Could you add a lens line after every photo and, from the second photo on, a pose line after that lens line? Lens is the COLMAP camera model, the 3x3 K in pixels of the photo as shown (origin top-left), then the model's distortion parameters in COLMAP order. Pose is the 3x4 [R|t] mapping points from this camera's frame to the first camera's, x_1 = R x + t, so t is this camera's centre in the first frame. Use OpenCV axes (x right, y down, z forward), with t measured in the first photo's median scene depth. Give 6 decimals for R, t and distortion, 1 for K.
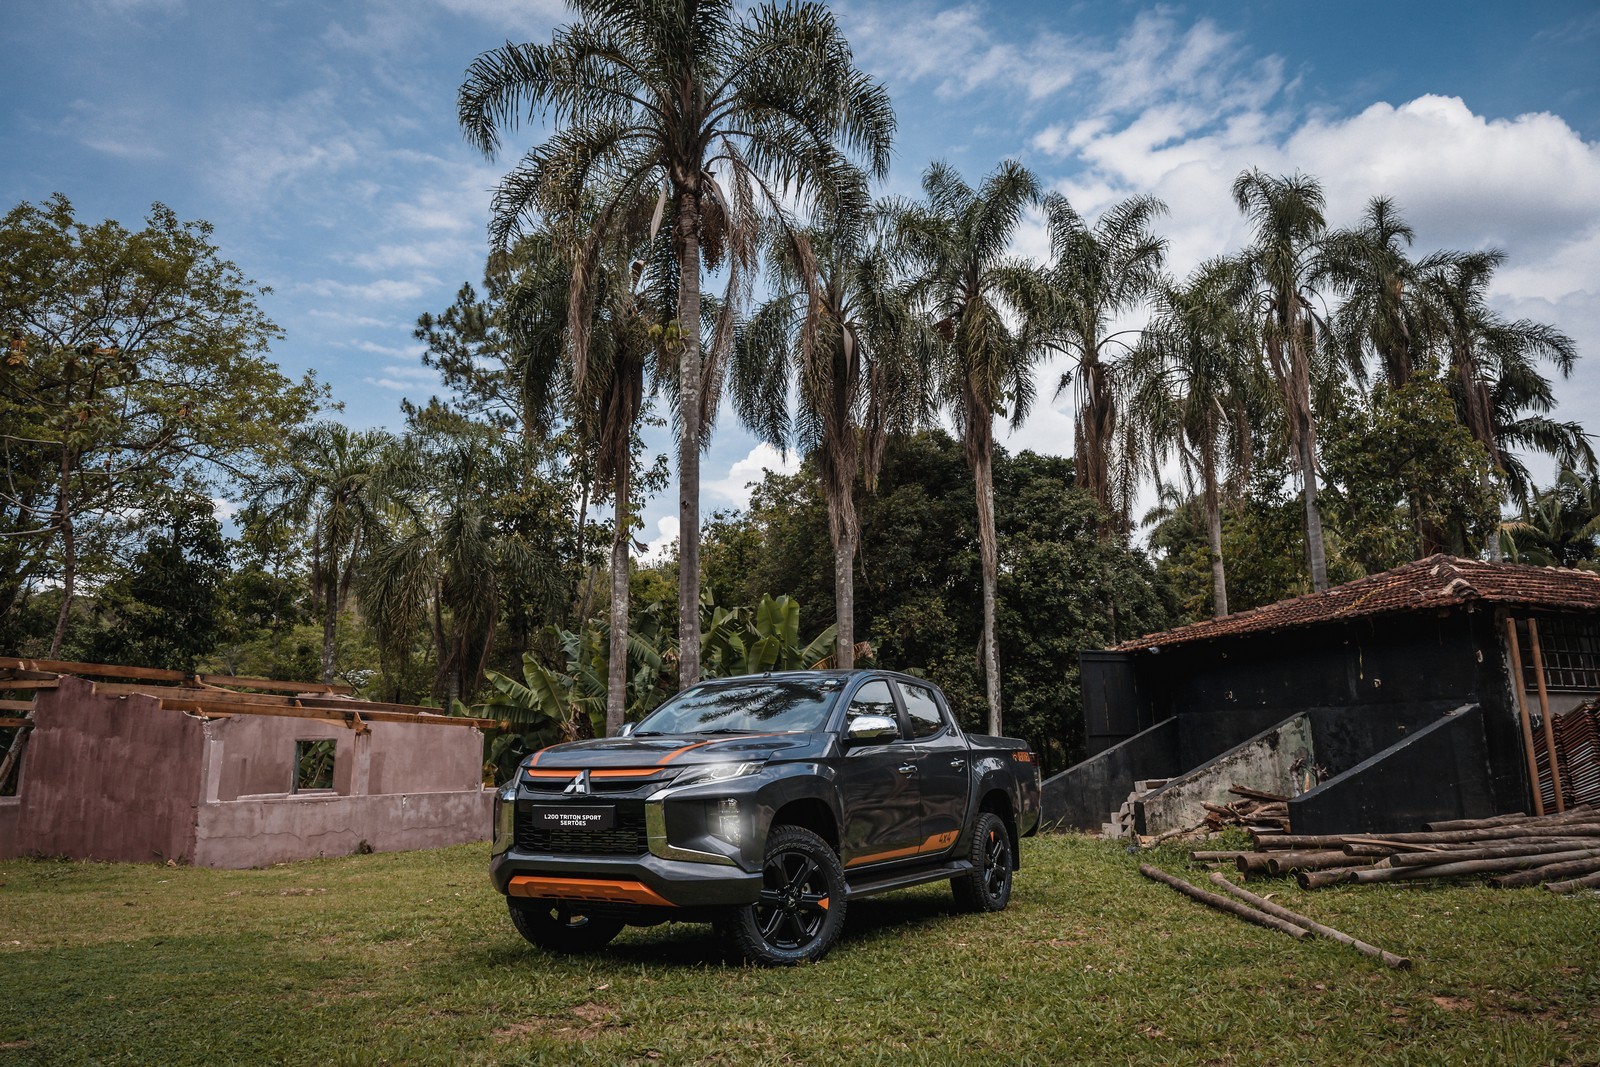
lens RADIAL K [[1117.8, 0, 796.9], [0, 1117.8, 535.3], [0, 0, 1]] dist [-0.003579, 0.008032]
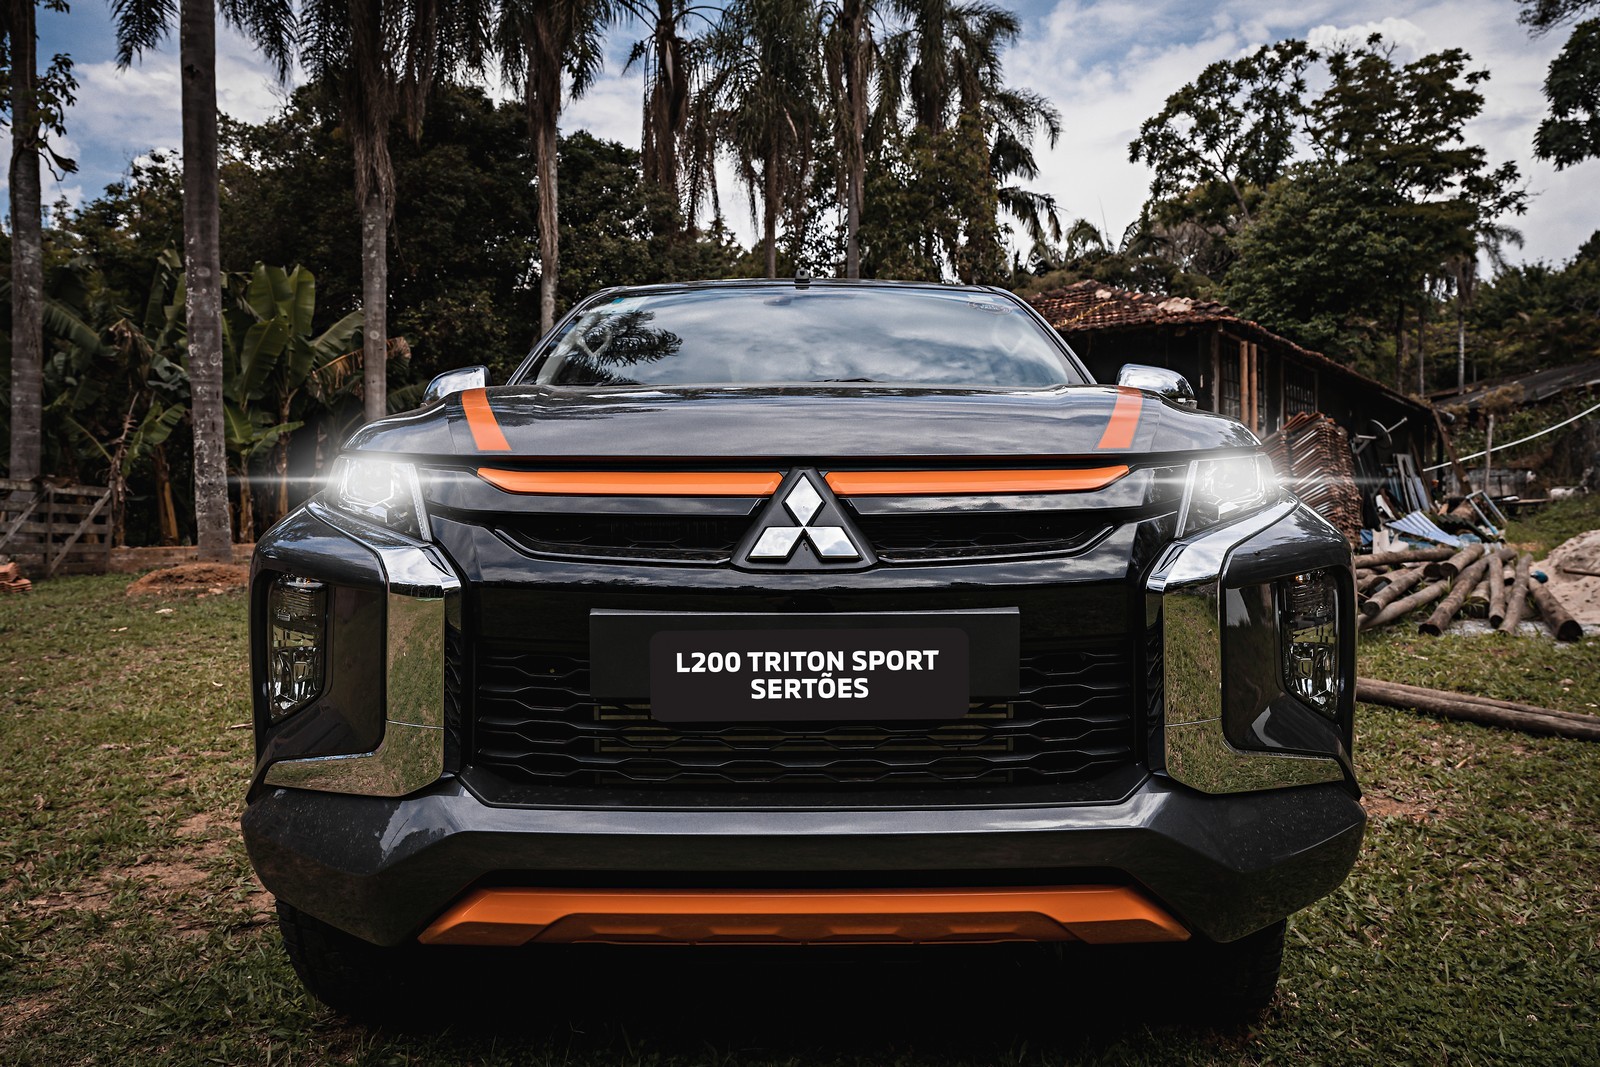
lens RADIAL K [[1117.8, 0, 797.7], [0, 1117.8, 498.4], [0, 0, 1]] dist [-0.003579, 0.008032]
pose [[0.878586, 0.010018, 0.477480, -0.071727], [-0.106715, 0.978619, 0.175829, 0.041470], [-0.465510, -0.205435, 0.860870, 0.187620]]
